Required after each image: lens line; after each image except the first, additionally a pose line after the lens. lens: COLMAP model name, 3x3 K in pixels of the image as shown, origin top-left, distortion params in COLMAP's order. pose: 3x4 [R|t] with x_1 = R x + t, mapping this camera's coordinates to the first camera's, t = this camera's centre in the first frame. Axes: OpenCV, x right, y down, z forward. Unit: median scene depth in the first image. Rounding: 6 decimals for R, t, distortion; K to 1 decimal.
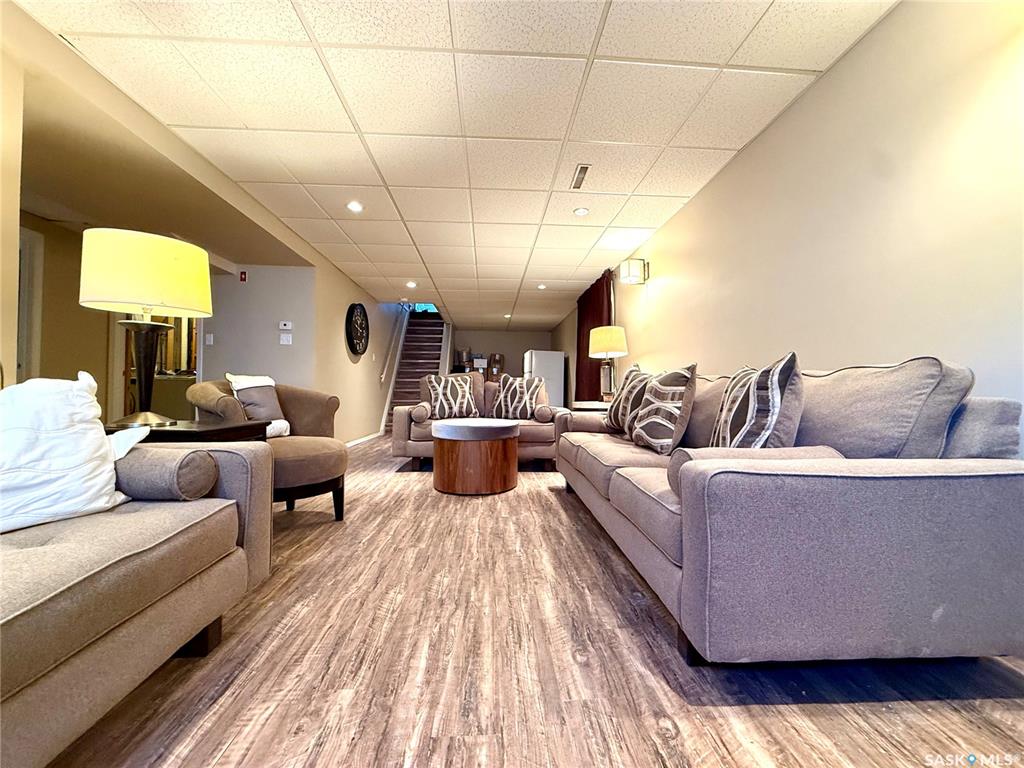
lens RADIAL K [[408.3, 0, 508.5], [0, 408.3, 384.6], [0, 0, 1]] dist [0.000095, -0.000086]
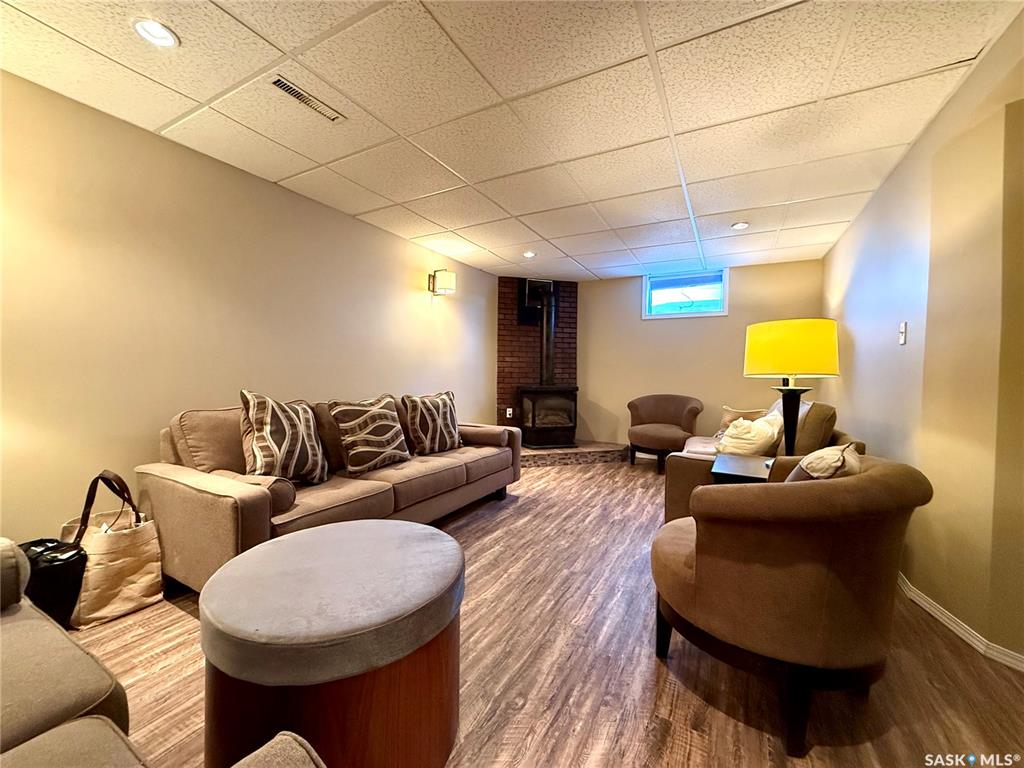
lens RADIAL K [[408.3, 0, 508.5], [0, 408.3, 384.6], [0, 0, 1]] dist [0.000095, -0.000086]
pose [[-0.853108, -0.037601, 0.520378, -0.830215], [-0.028425, 0.999268, 0.025605, -0.176003], [-0.520960, 0.007052, -0.853552, 2.639274]]
